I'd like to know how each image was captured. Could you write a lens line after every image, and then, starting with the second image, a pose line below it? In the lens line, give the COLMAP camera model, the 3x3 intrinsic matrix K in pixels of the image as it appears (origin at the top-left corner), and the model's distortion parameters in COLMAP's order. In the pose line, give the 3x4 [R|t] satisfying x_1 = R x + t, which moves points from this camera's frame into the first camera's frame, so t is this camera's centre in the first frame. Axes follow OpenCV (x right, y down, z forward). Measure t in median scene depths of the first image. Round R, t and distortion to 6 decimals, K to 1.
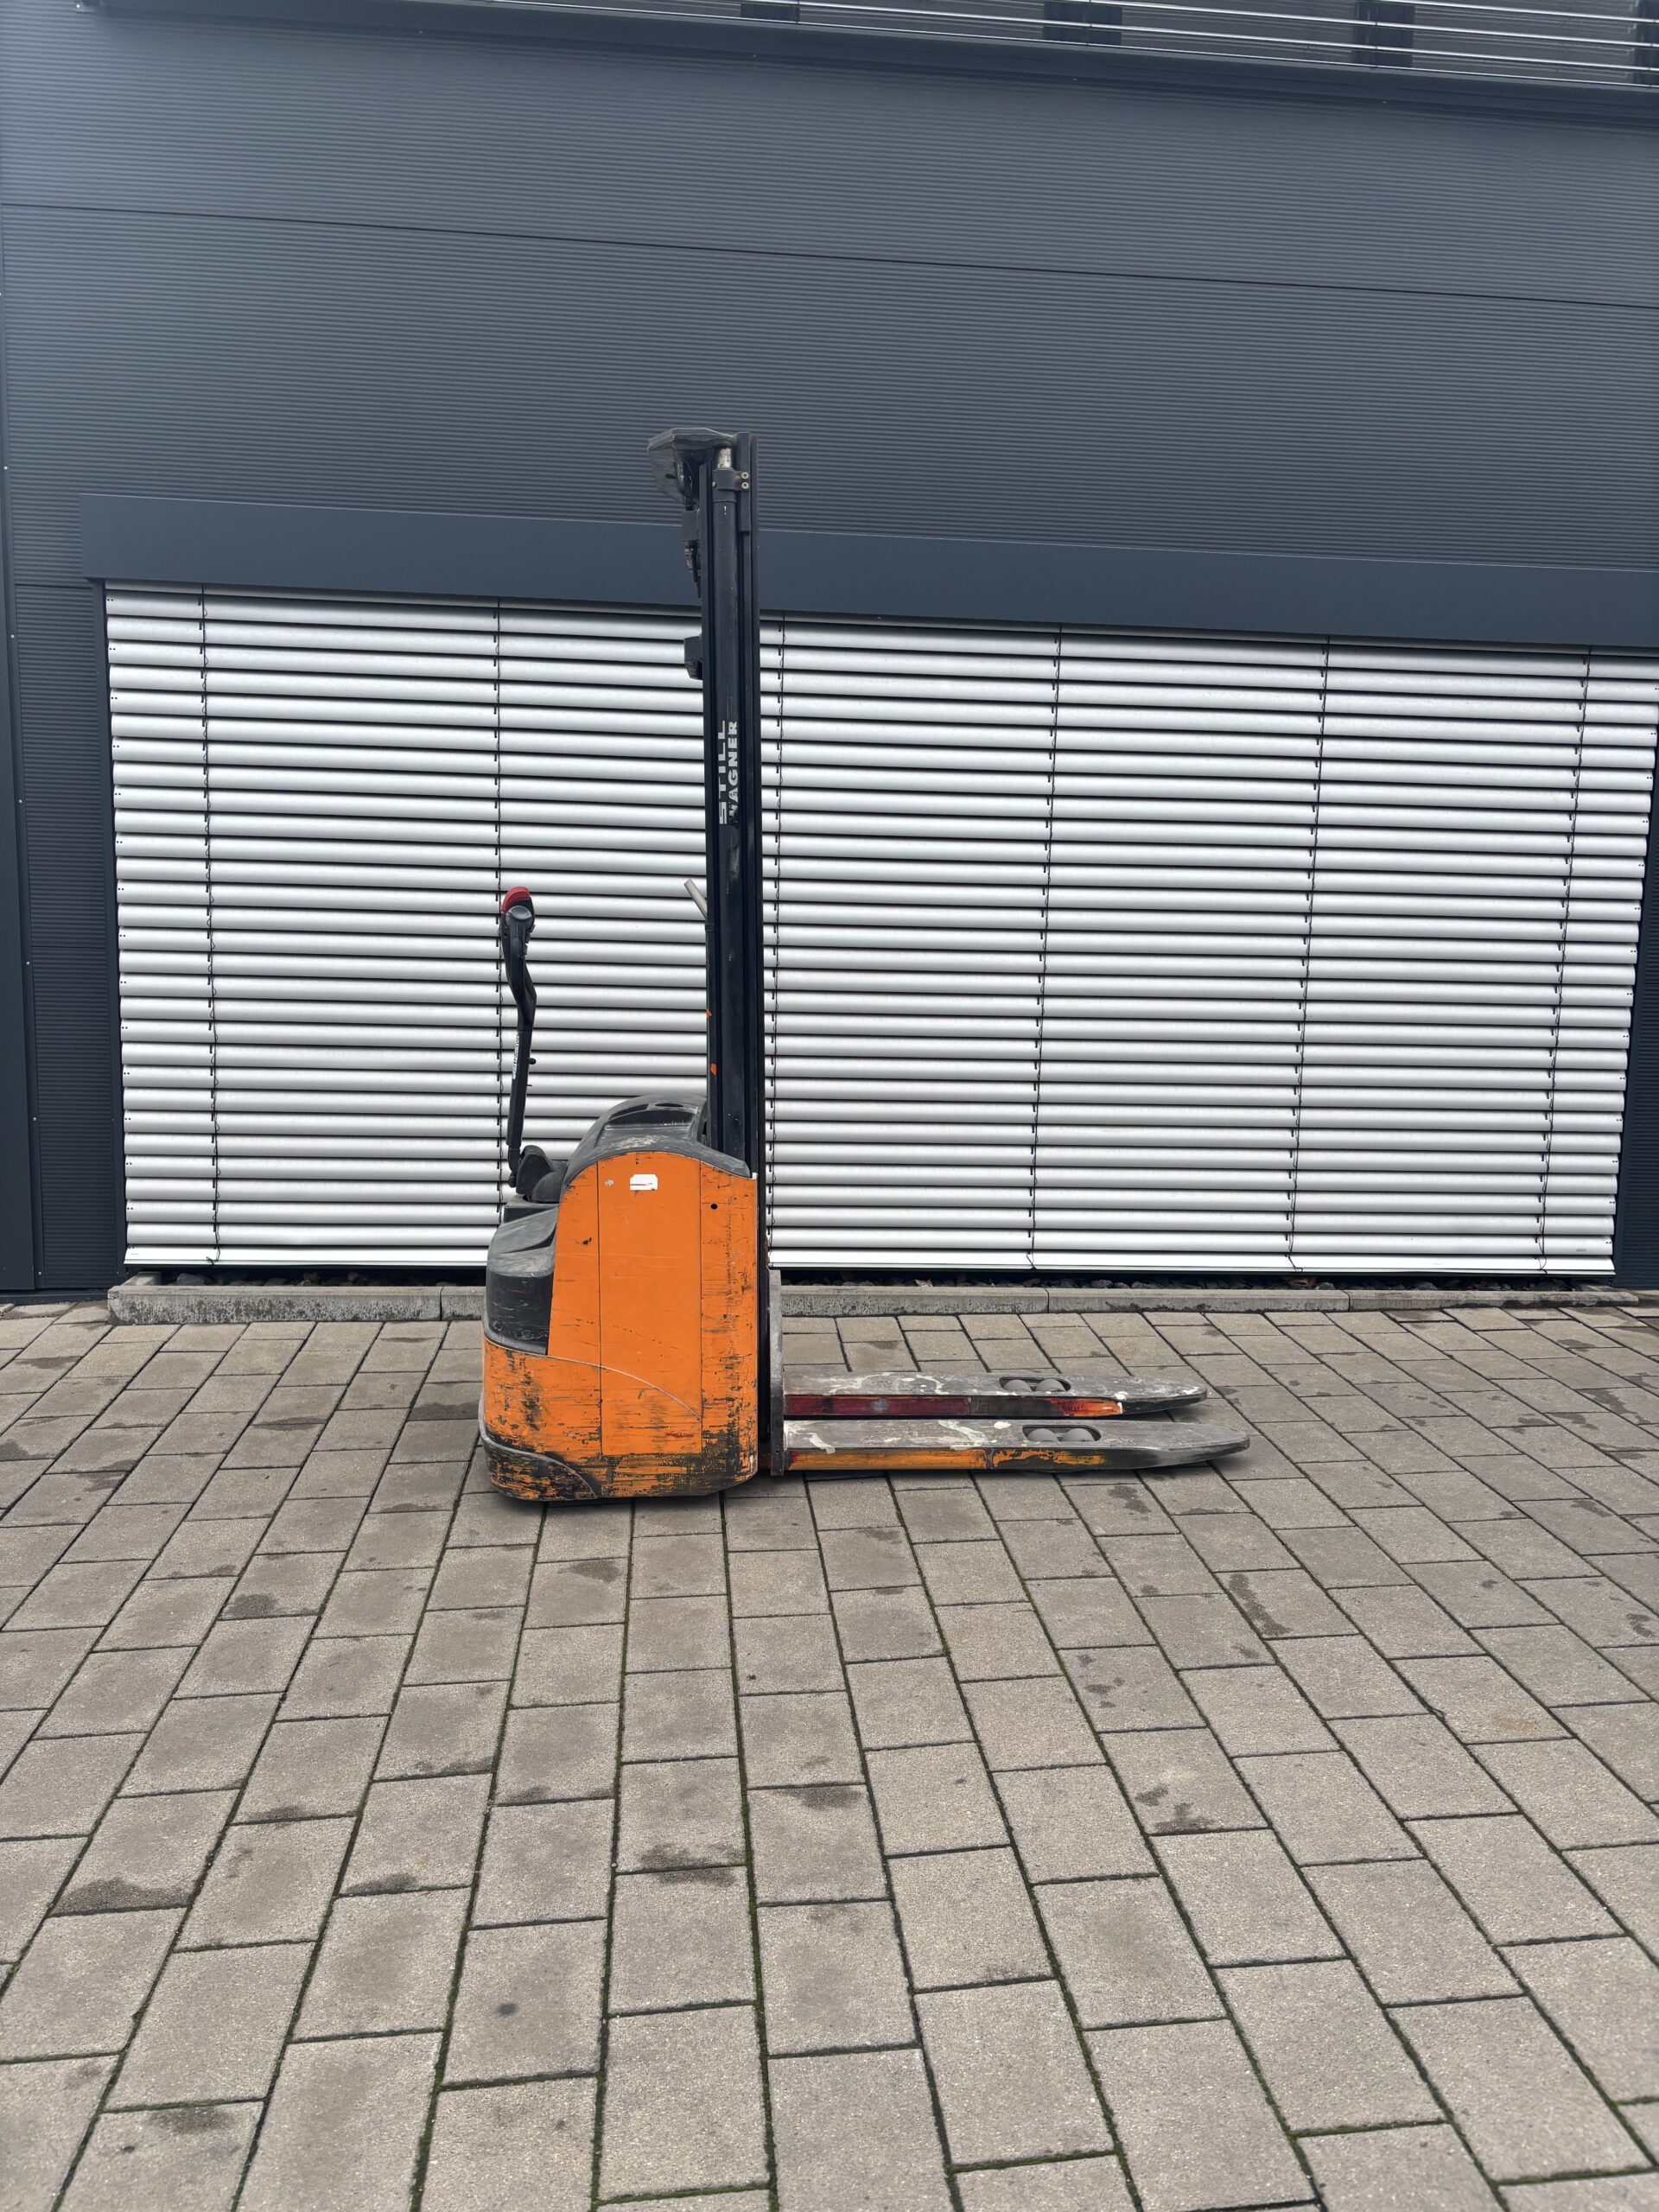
lens RADIAL K [[1676.6, 0, 838.1], [0, 1676.6, 1119.6], [0, 0, 1]] dist [-0.004674, -0.005806]
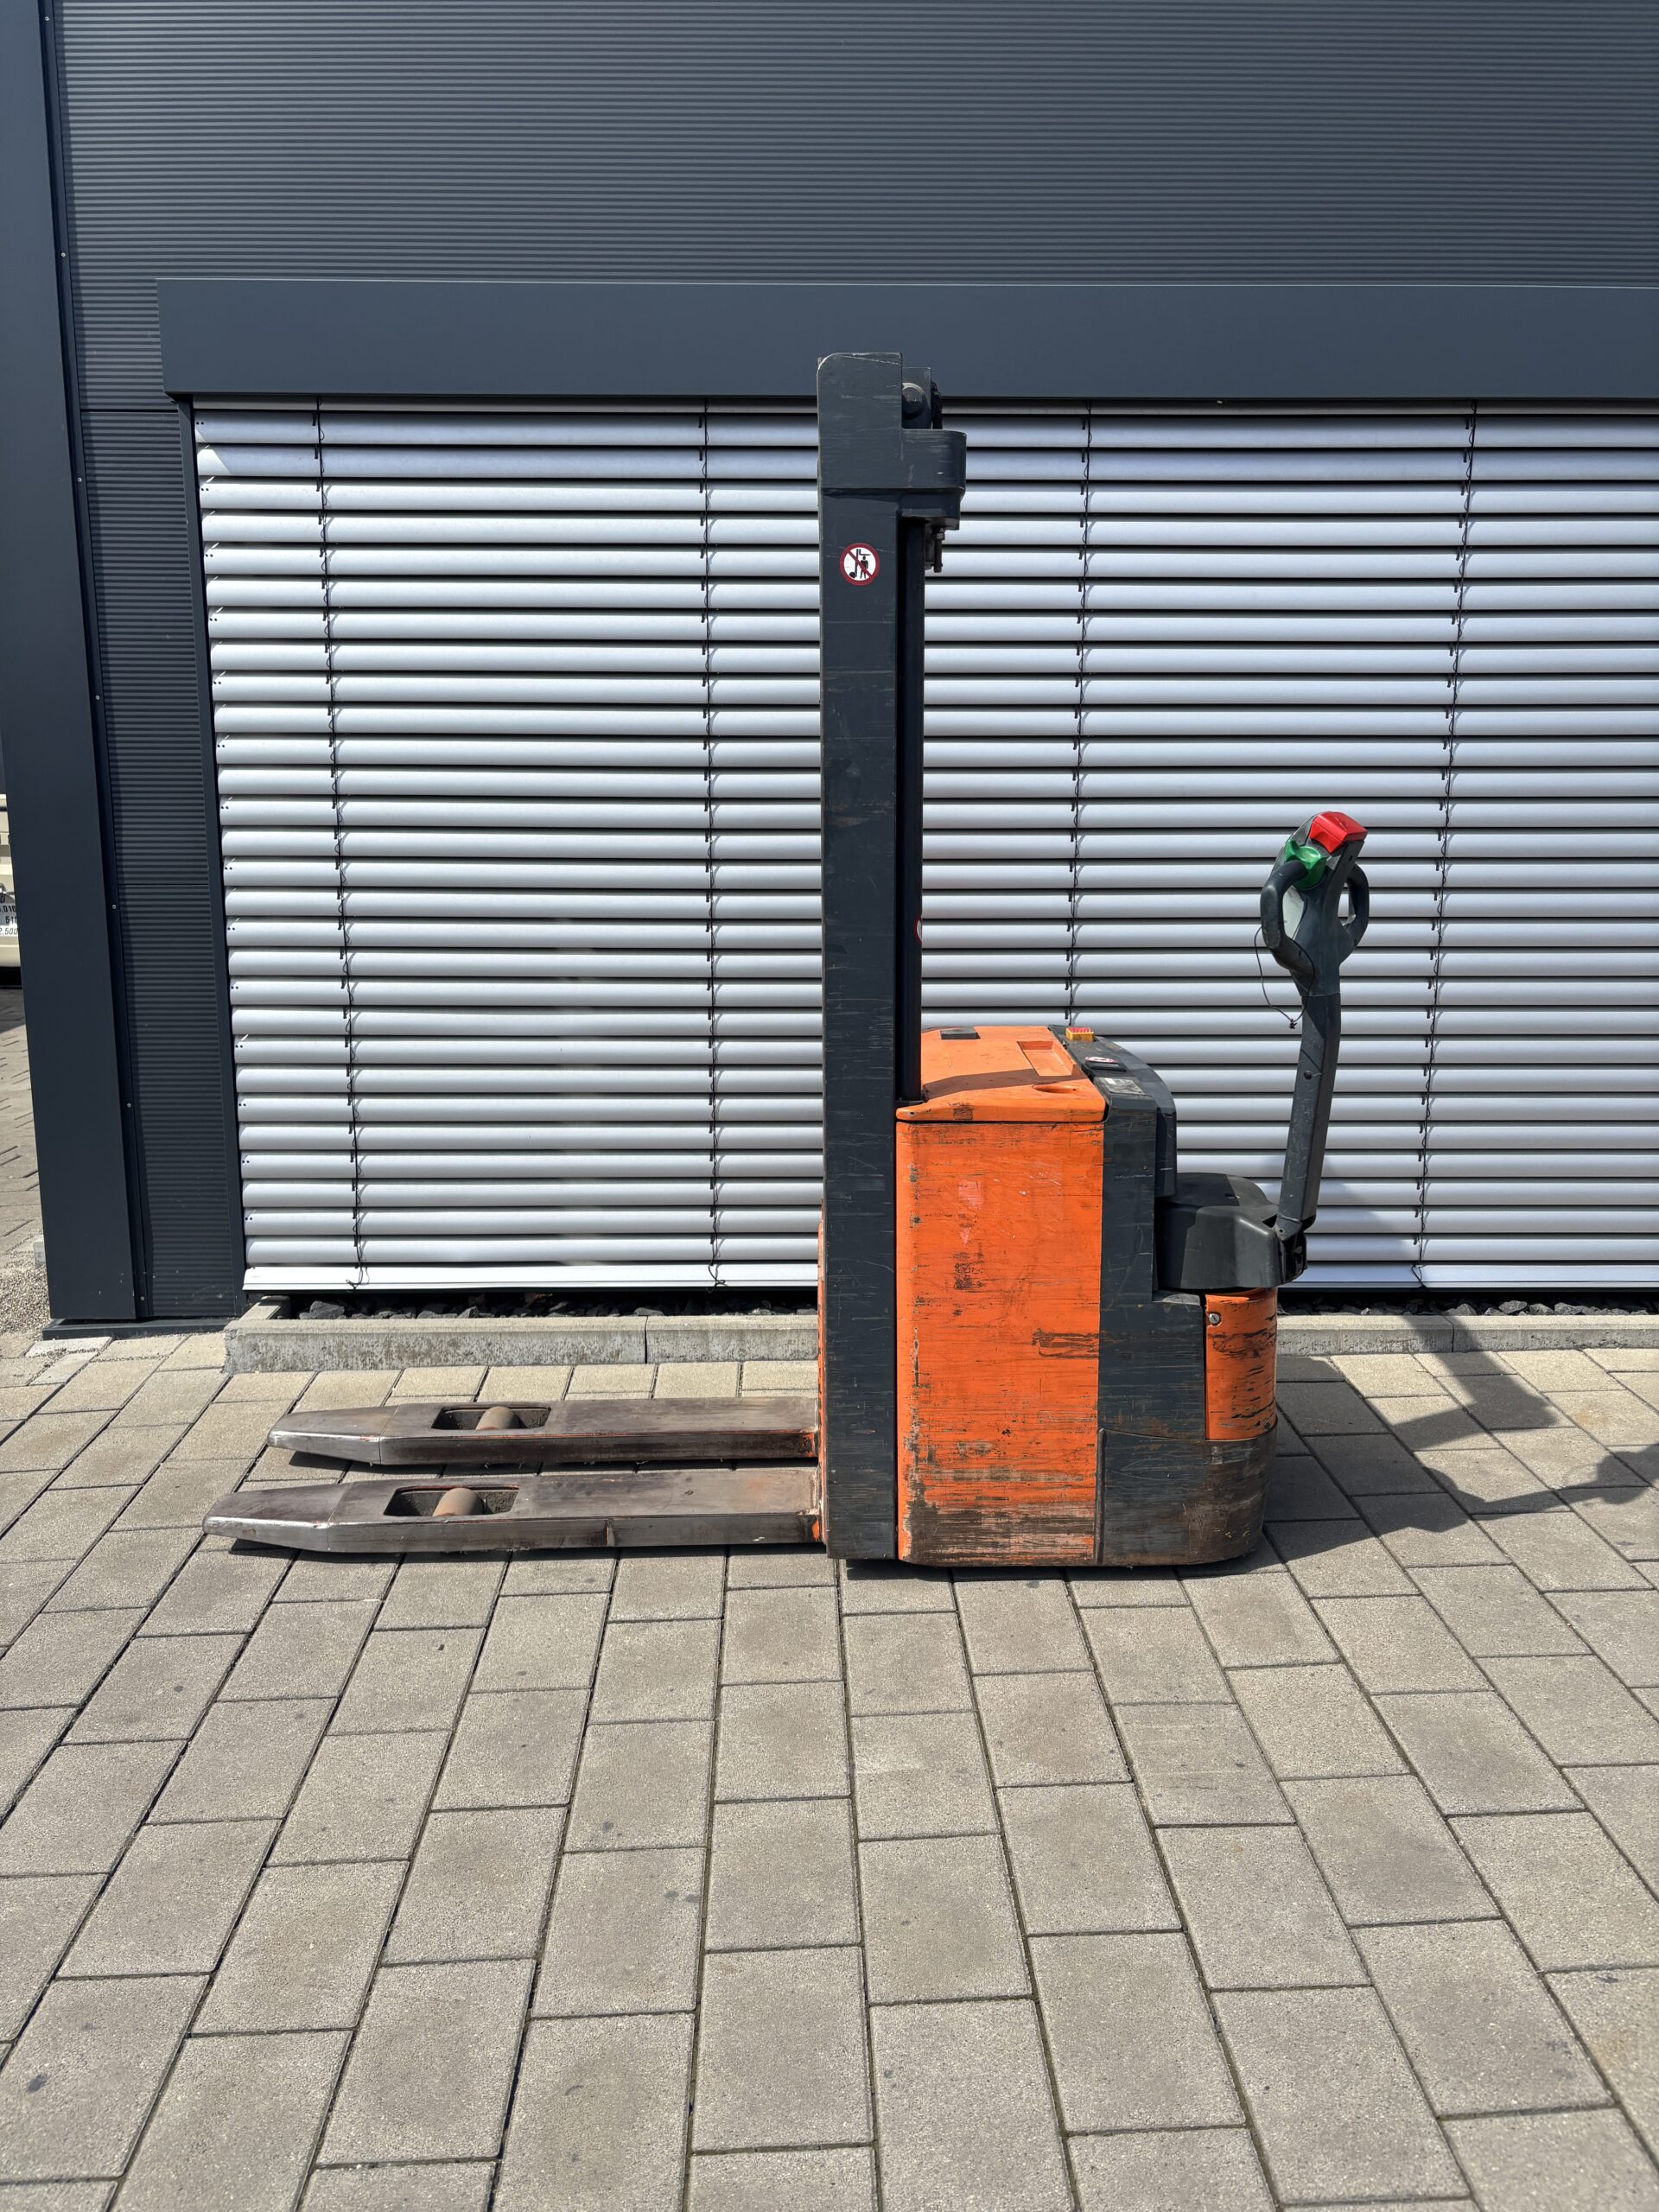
lens RADIAL K [[1676.6, 0, 818.2], [0, 1676.6, 1094.9], [0, 0, 1]] dist [-0.004674, -0.005806]
pose [[0.996456, -0.011547, -0.083324, -0.095021], [0.015084, 0.999006, 0.041952, -0.034429], [0.082756, -0.043060, 0.995639, 0.252414]]
